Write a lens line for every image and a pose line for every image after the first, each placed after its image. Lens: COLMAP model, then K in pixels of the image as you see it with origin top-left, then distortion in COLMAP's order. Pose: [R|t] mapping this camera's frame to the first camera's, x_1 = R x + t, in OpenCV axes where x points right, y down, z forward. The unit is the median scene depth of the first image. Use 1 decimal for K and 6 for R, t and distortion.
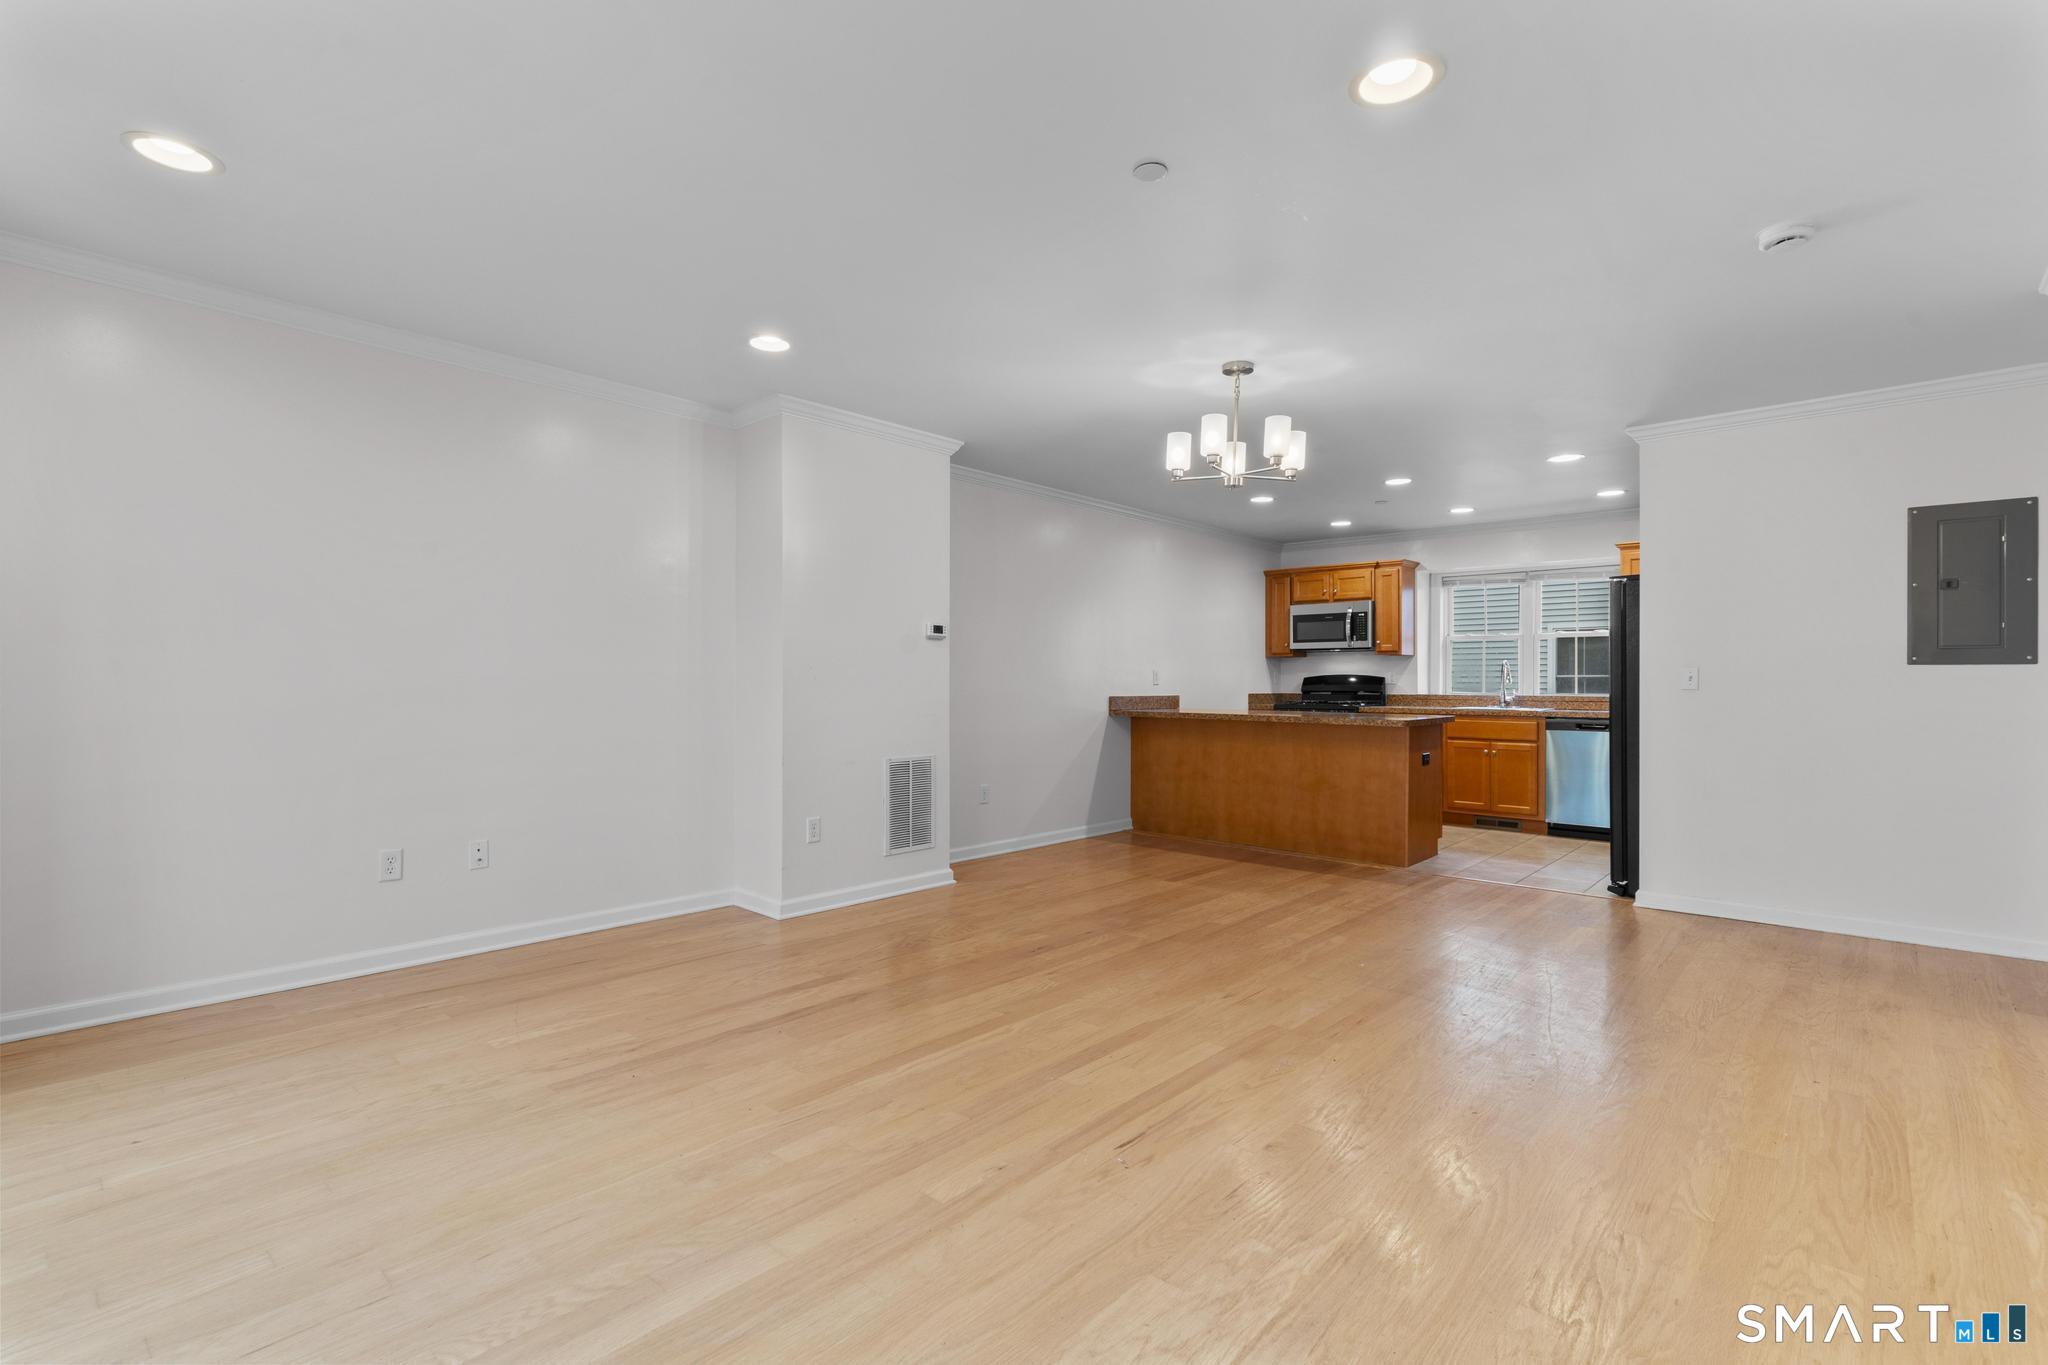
lens RADIAL K [[945.8, 0, 1023.7], [0, 945.8, 678.0], [0, 0, 1]] dist [0.002621, 0.000685]
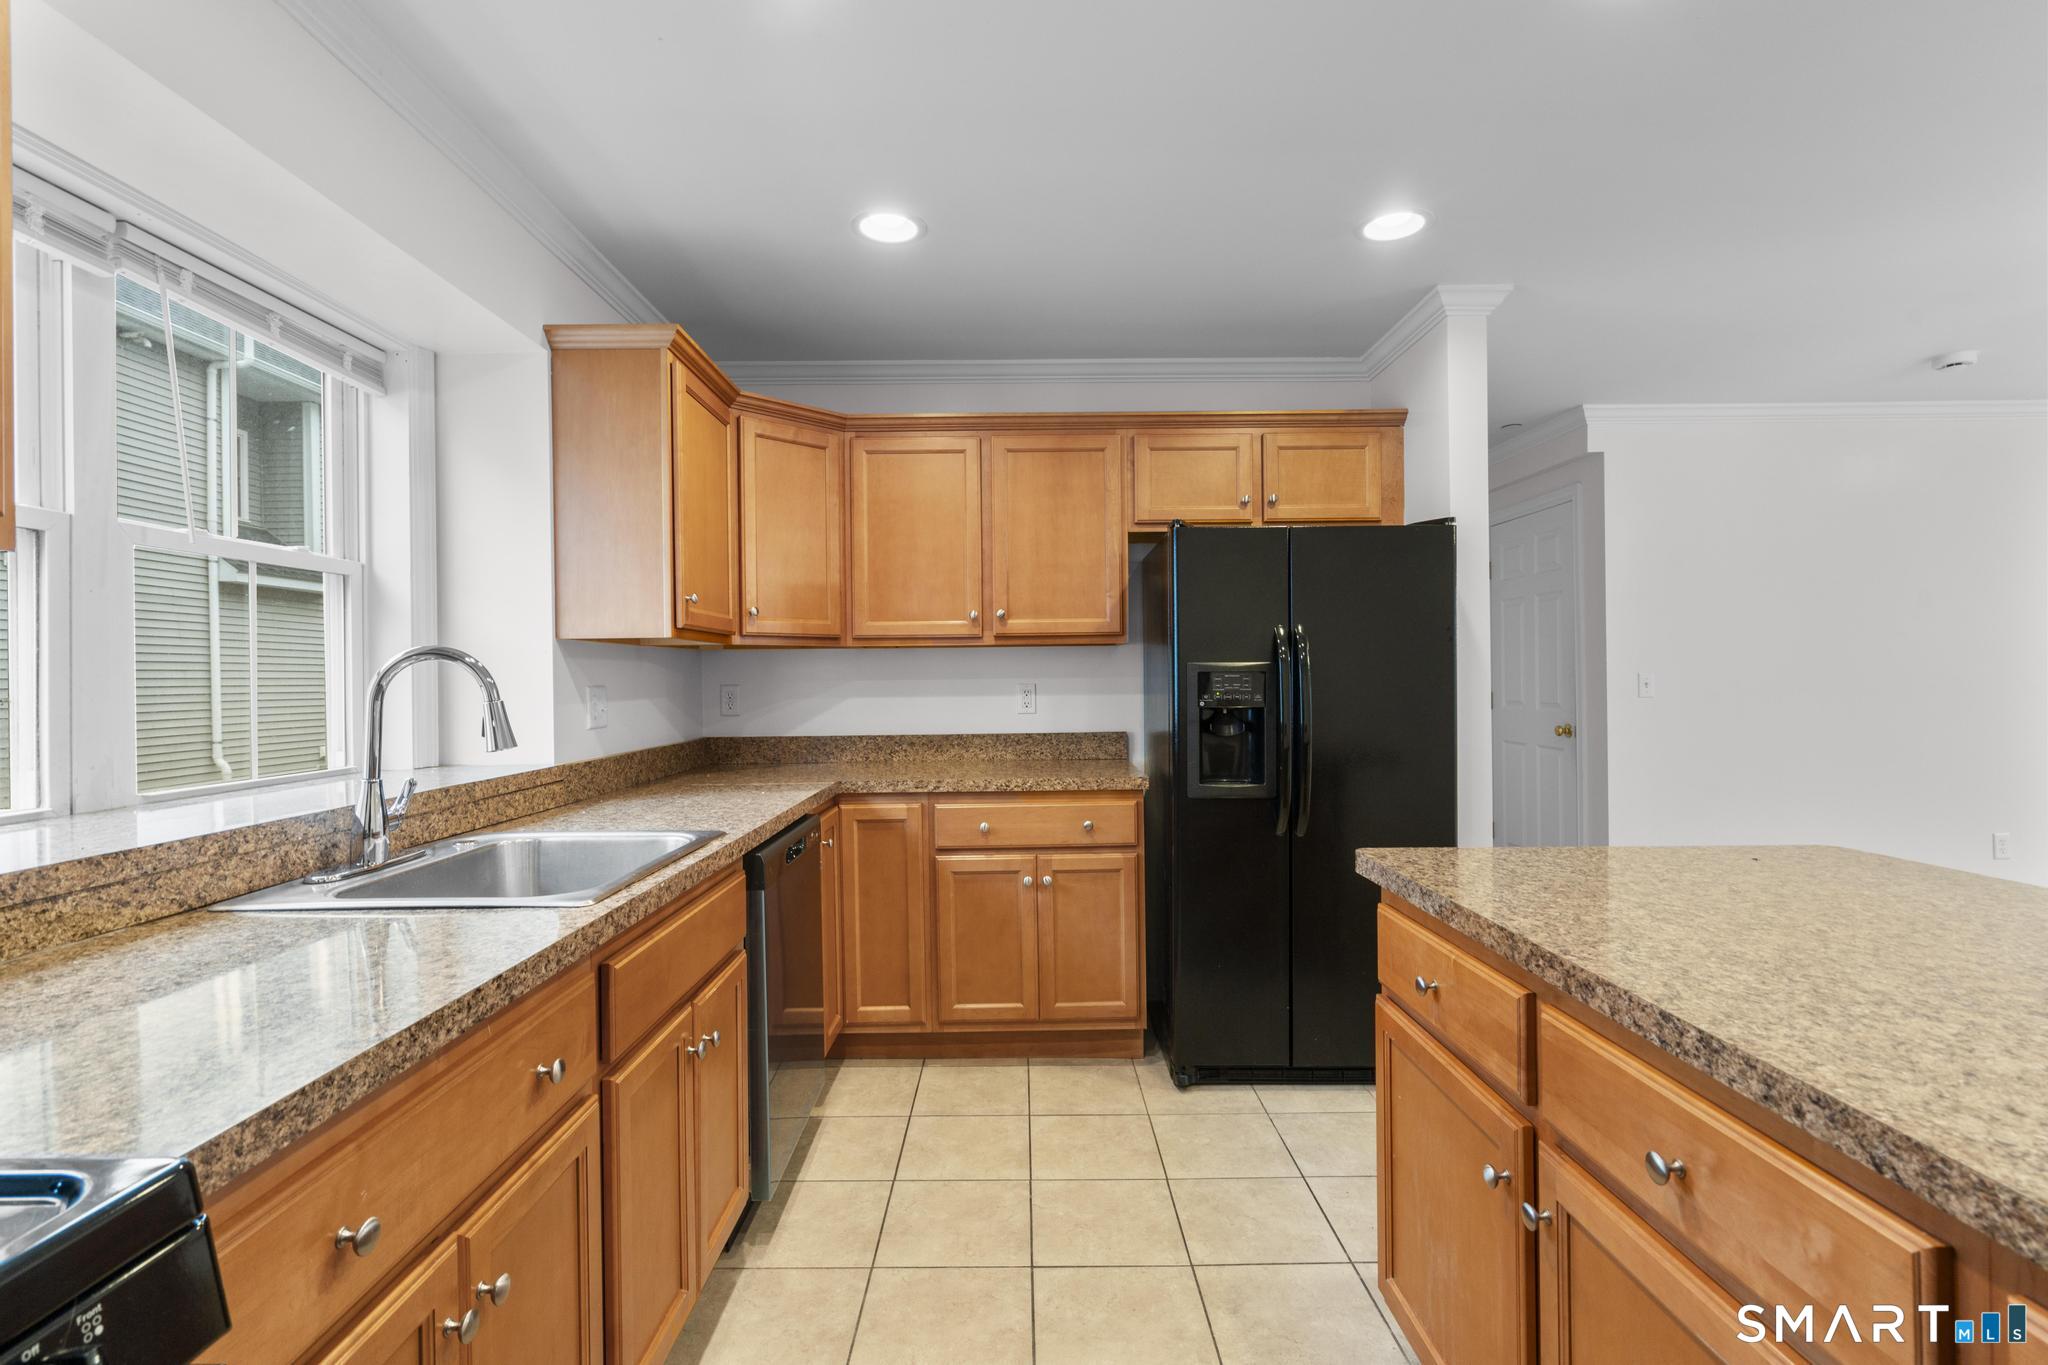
lens RADIAL K [[942.1, 0, 1026.2], [0, 942.1, 678.6], [0, 0, 1]] dist [-0.003126, 0.004154]
pose [[-0.675080, 0.002100, 0.737741, 0.260036], [0.005821, 0.999980, 0.002480, -0.010774], [-0.737721, 0.005969, -0.675079, 1.059032]]
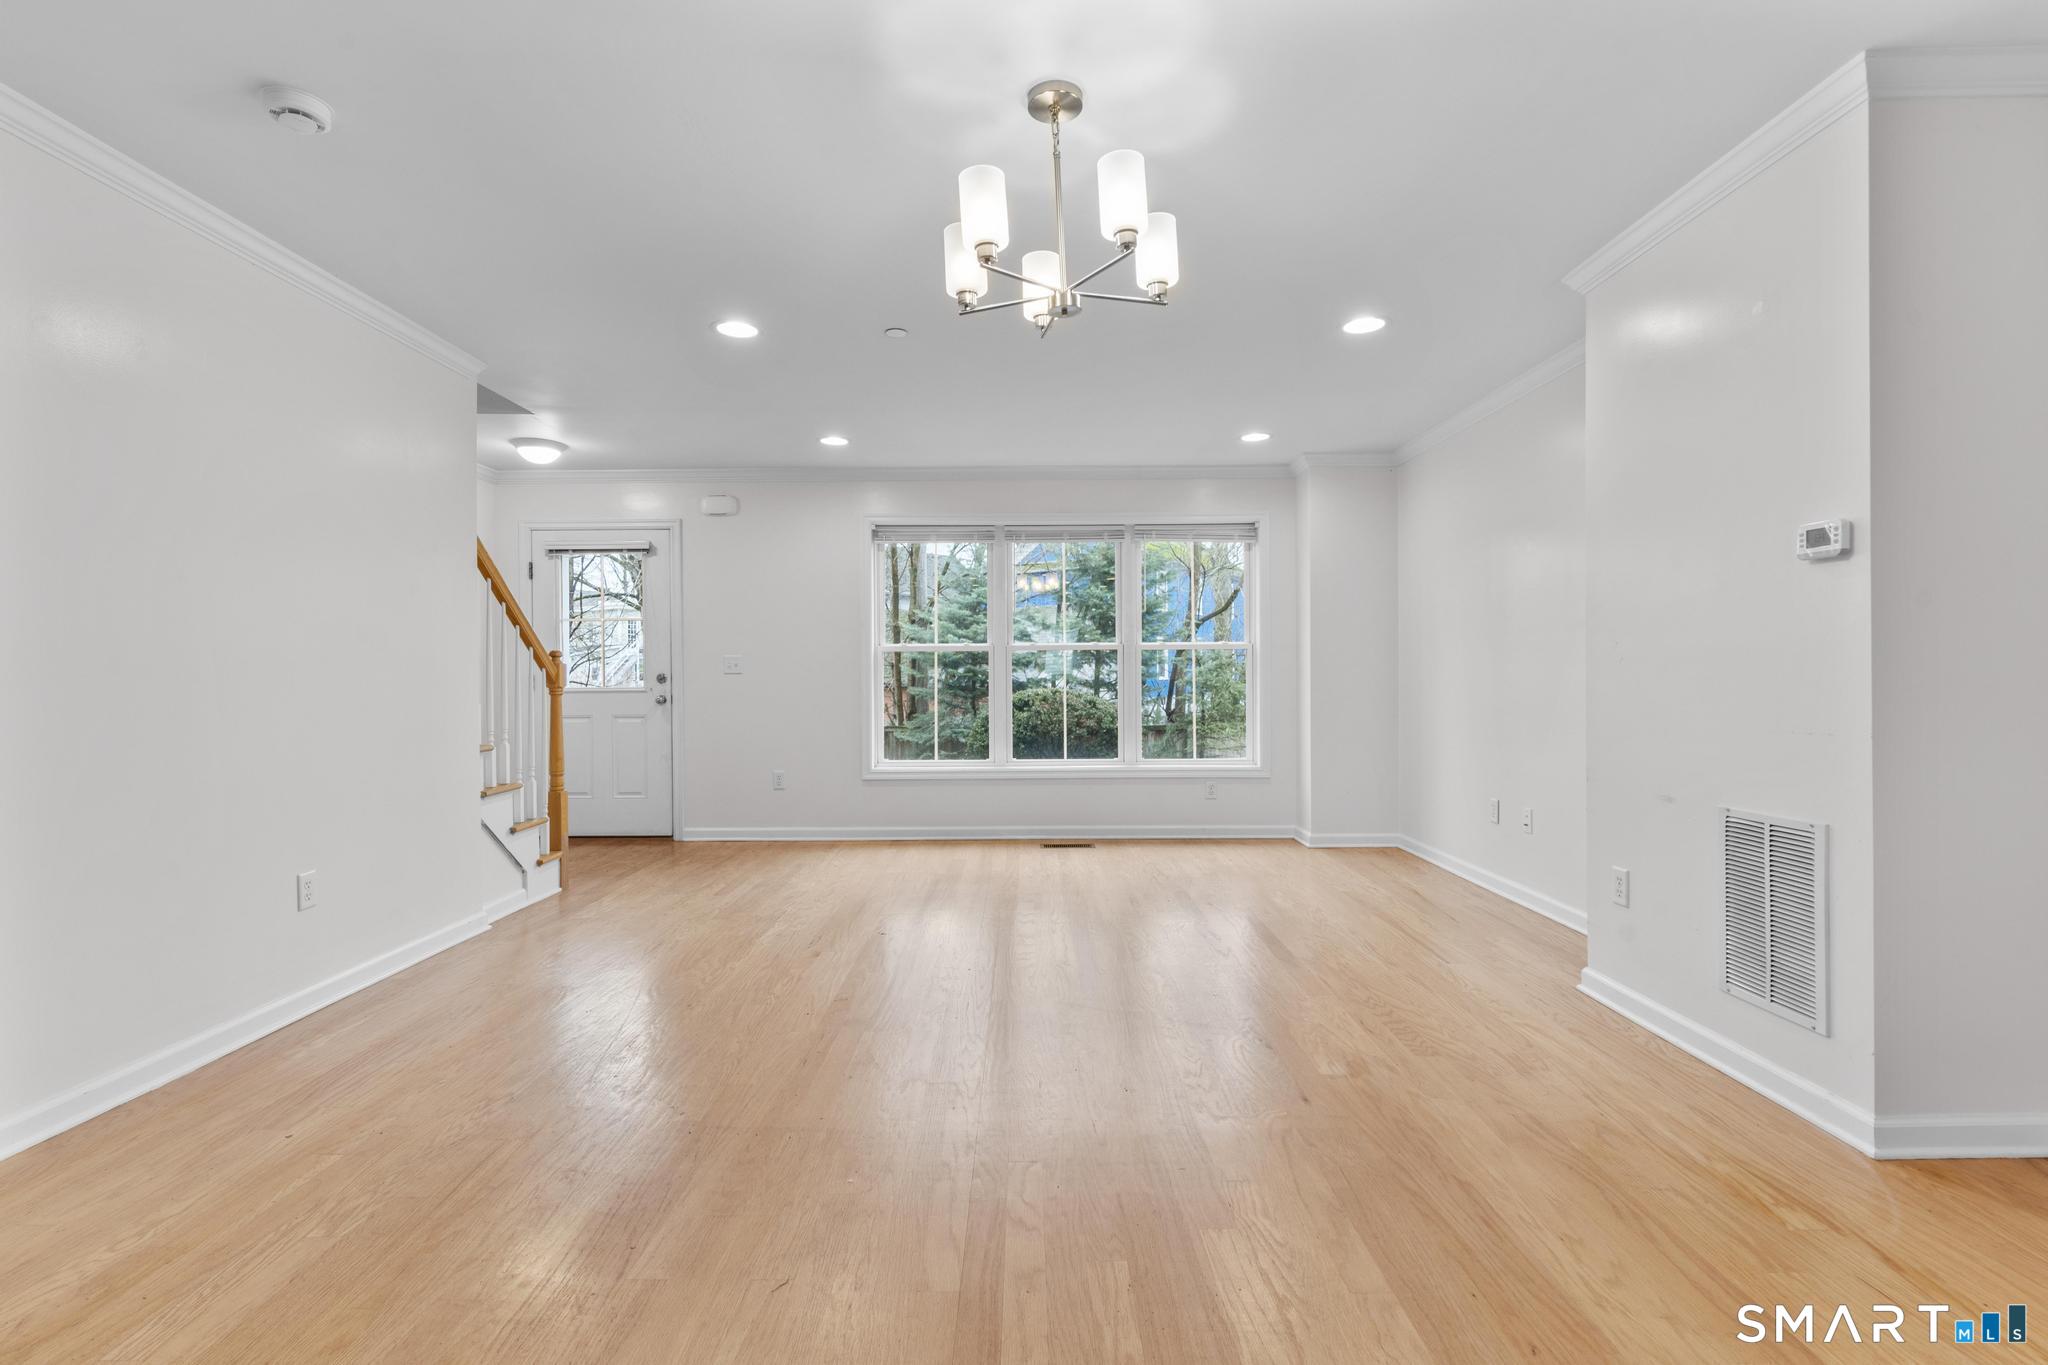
lens RADIAL K [[945.8, 0, 1023.7], [0, 945.8, 678.0], [0, 0, 1]] dist [0.002621, 0.000685]
pose [[-0.746521, 0.001785, -0.665359, 0.323789], [0.007453, 0.999956, -0.005679, 0.009008], [0.665320, -0.009198, -0.746502, 0.740587]]
